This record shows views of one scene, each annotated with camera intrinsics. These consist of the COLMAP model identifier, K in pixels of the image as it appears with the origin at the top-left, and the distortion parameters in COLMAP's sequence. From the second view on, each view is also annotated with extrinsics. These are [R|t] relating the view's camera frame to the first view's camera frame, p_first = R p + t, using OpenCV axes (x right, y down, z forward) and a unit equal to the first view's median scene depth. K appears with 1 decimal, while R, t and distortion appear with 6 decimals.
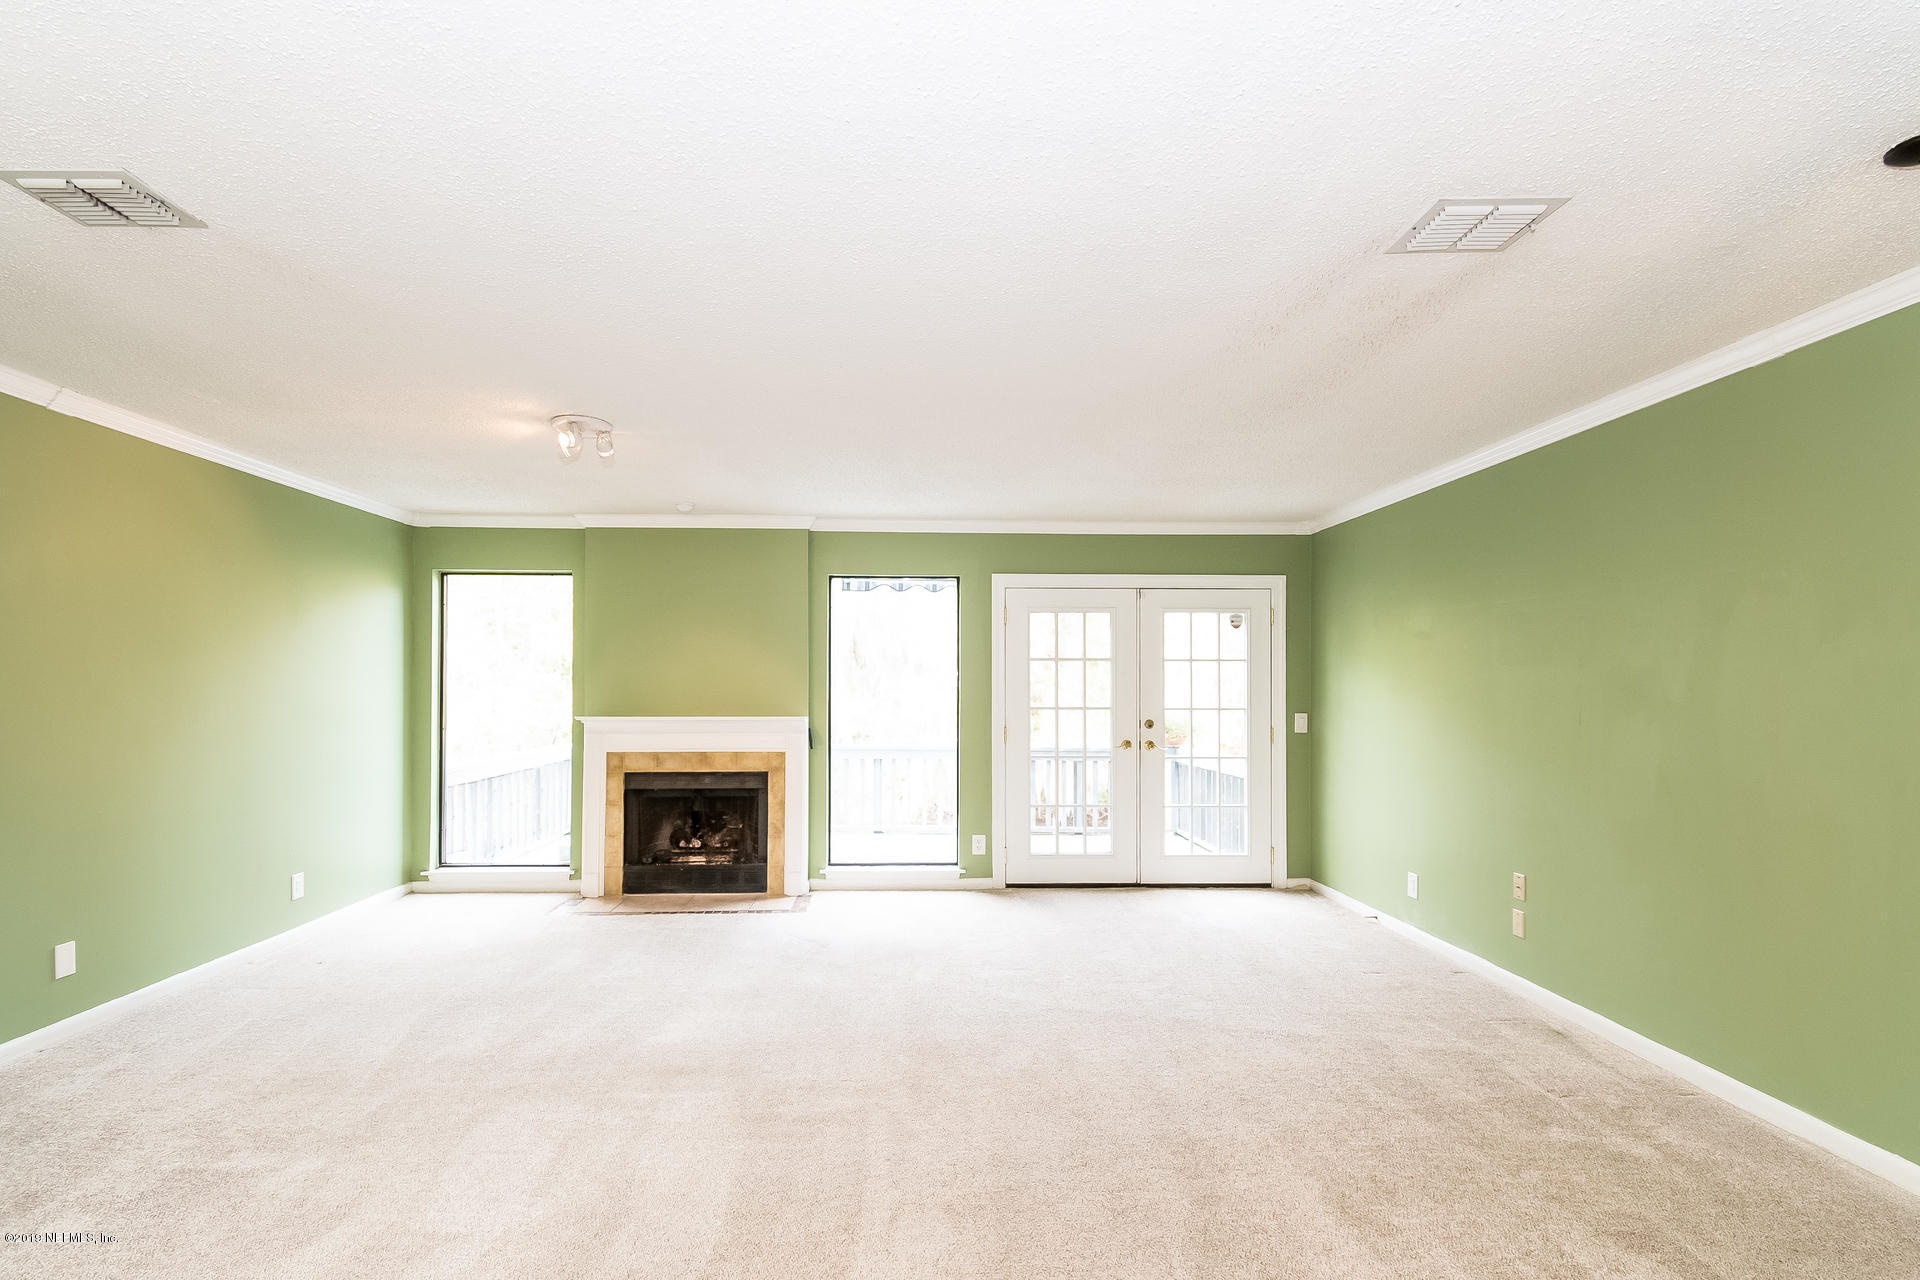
lens RADIAL K [[864.6, 0, 962.7], [0, 864.6, 699.1], [0, 0, 1]] dist [0.016656, -0.011801]
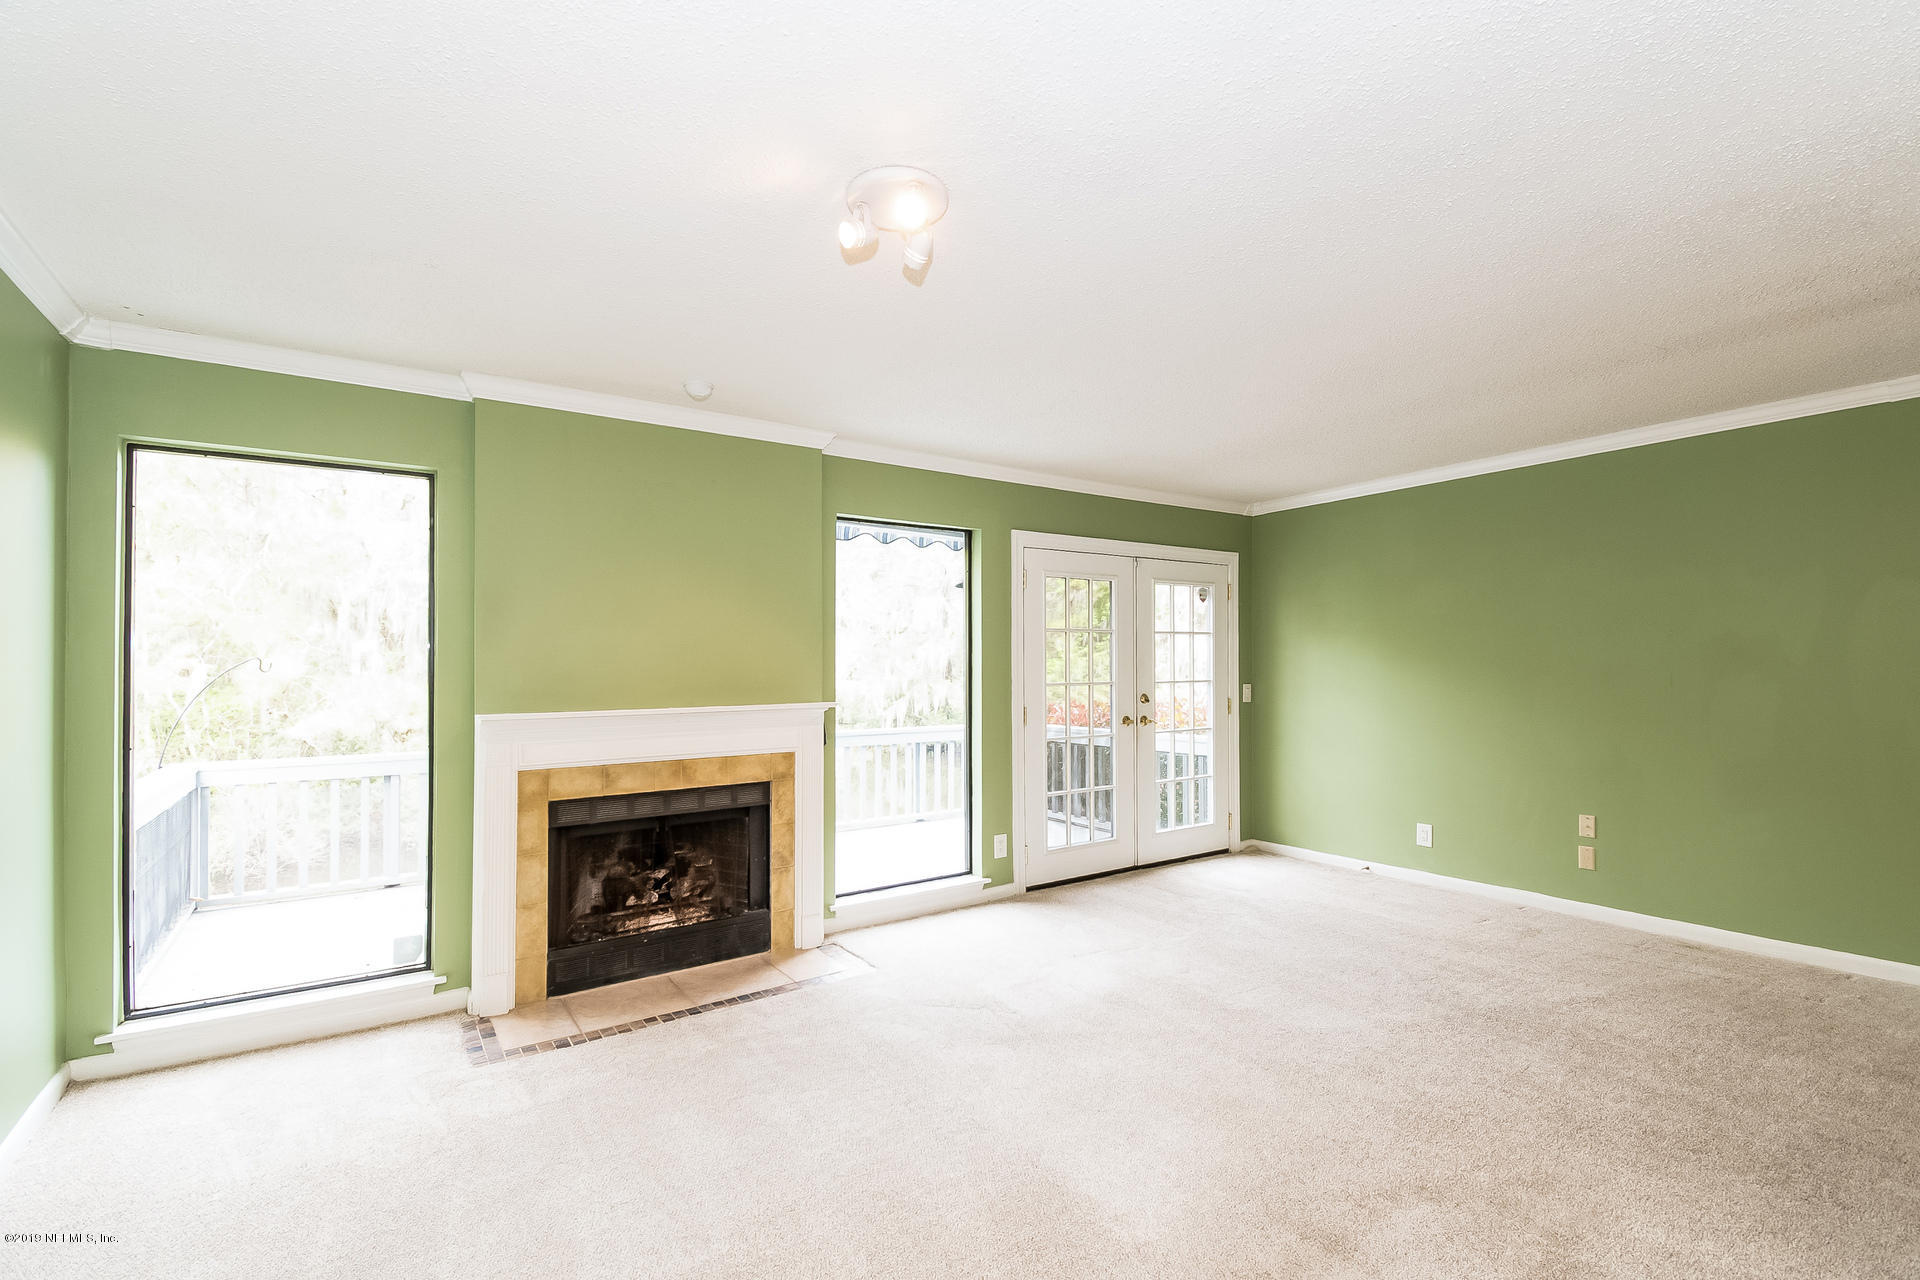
lens RADIAL K [[864.6, 0, 984.1], [0, 864.6, 659.5], [0, 0, 1]] dist [0.016656, -0.011801]
pose [[0.837866, -0.005980, 0.545843, -0.459006], [0.011668, 0.999908, -0.006957, -0.009571], [-0.545751, 0.012198, 0.837859, 0.296107]]
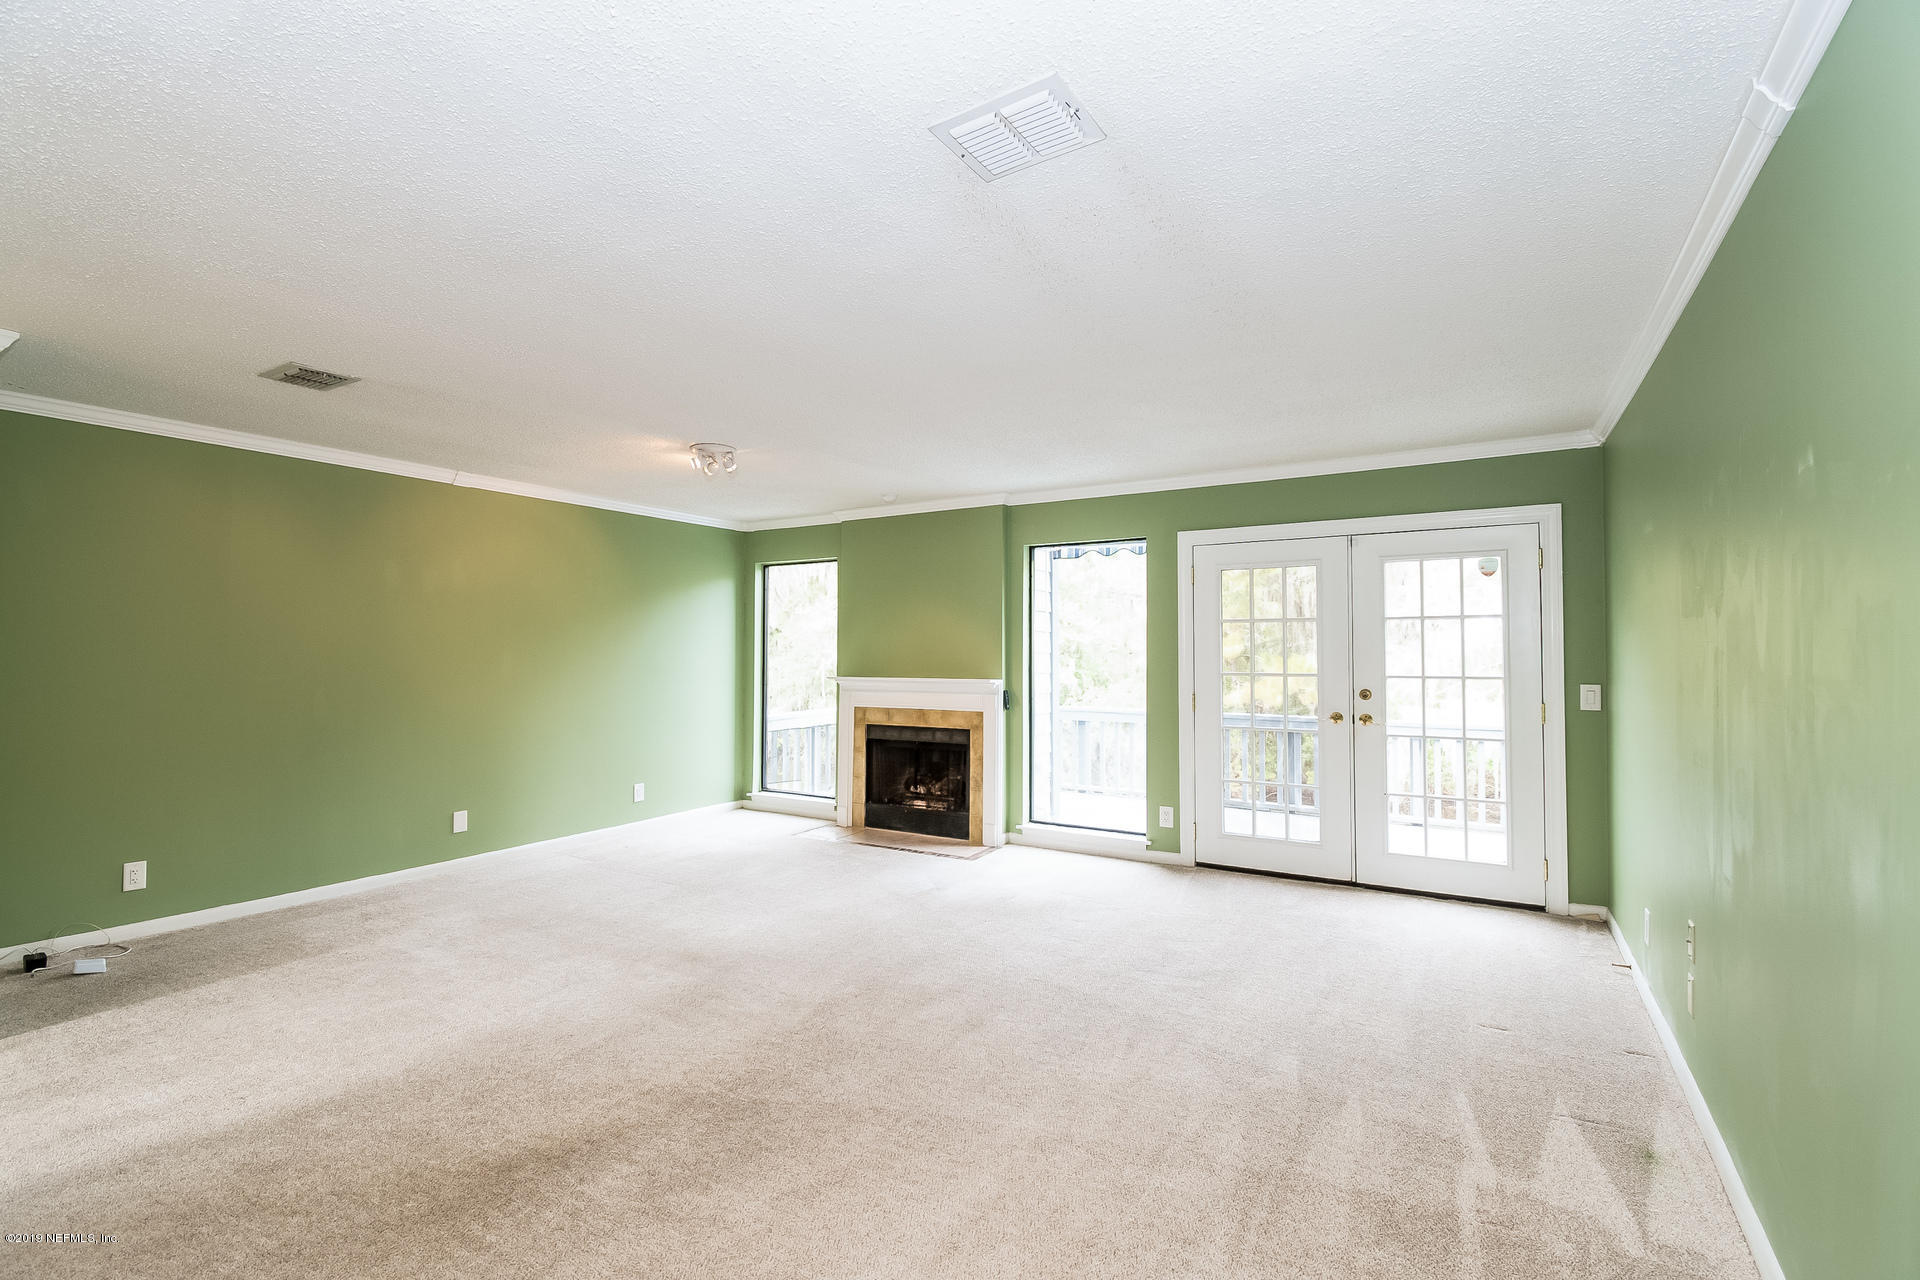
lens RADIAL K [[864.6, 0, 939.6], [0, 864.6, 642.1], [0, 0, 1]] dist [0.016656, -0.011801]
pose [[0.834008, -0.009056, -0.551677, 0.340594], [-0.001981, 0.999810, -0.019407, -0.004877], [0.551748, 0.017278, 0.833832, 0.063800]]
